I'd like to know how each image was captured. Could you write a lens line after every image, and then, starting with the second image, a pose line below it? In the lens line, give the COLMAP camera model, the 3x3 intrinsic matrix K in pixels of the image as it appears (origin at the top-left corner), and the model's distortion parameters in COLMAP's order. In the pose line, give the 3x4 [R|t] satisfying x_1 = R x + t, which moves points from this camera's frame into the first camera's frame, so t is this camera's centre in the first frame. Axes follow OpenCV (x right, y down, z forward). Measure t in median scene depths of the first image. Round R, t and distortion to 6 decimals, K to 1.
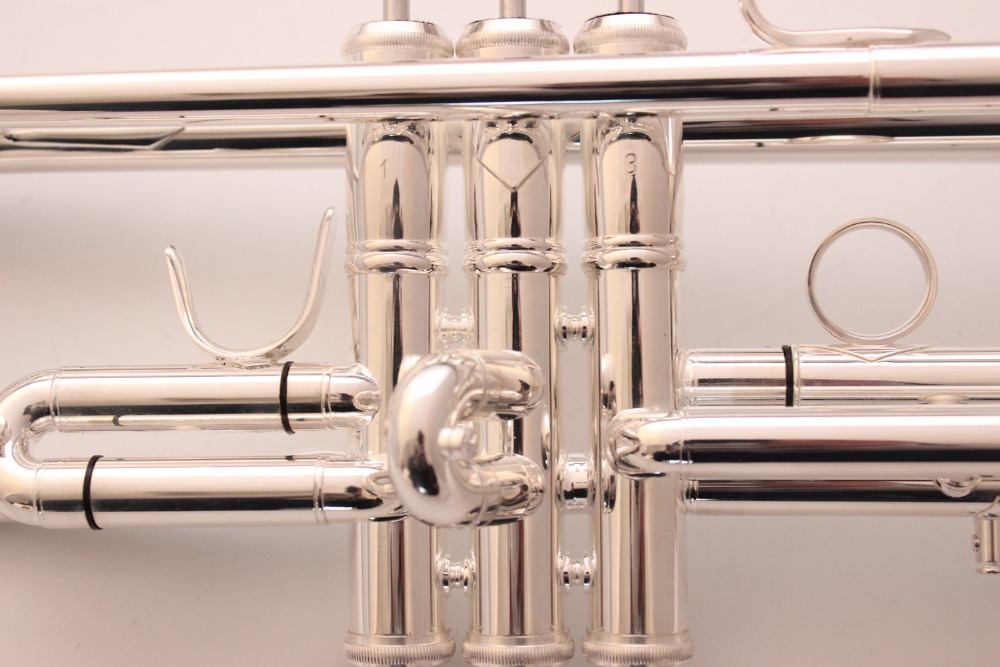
lens RADIAL K [[1776.5, 0, 500.0], [0, 1776.5, 333.5], [0, 0, 1]] dist [0.006071, -0.145342]
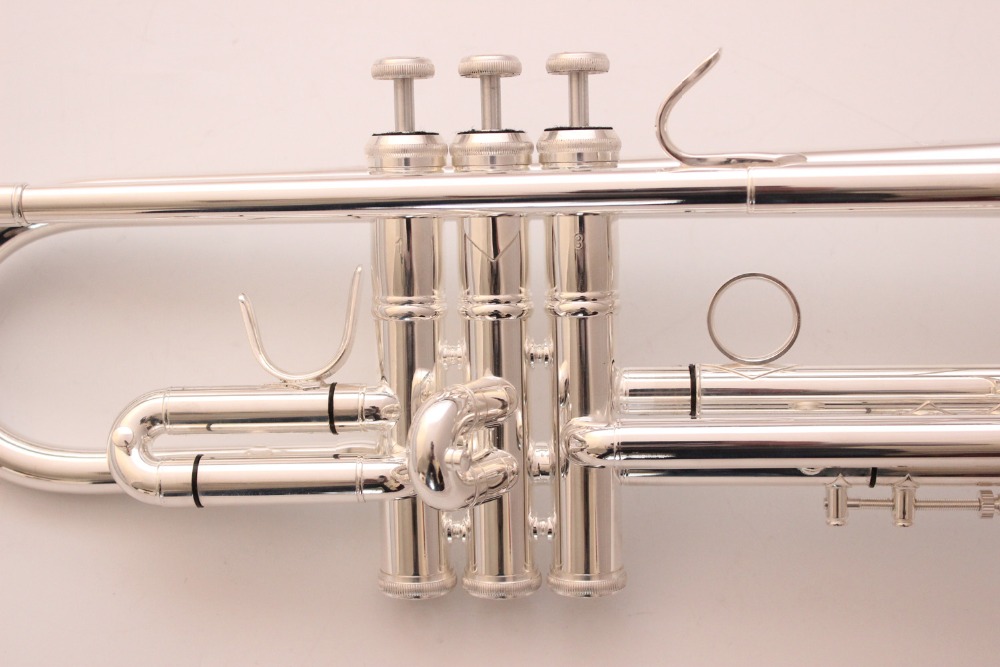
lens RADIAL K [[1776.5, 0, 500.0], [0, 1776.5, 333.5], [0, 0, 1]] dist [0.006071, -0.145342]
pose [[0.999811, -0.015359, 0.011937, -0.004939], [0.013501, 0.989687, 0.142610, -0.219819], [-0.014004, -0.142422, 0.989707, -0.370822]]
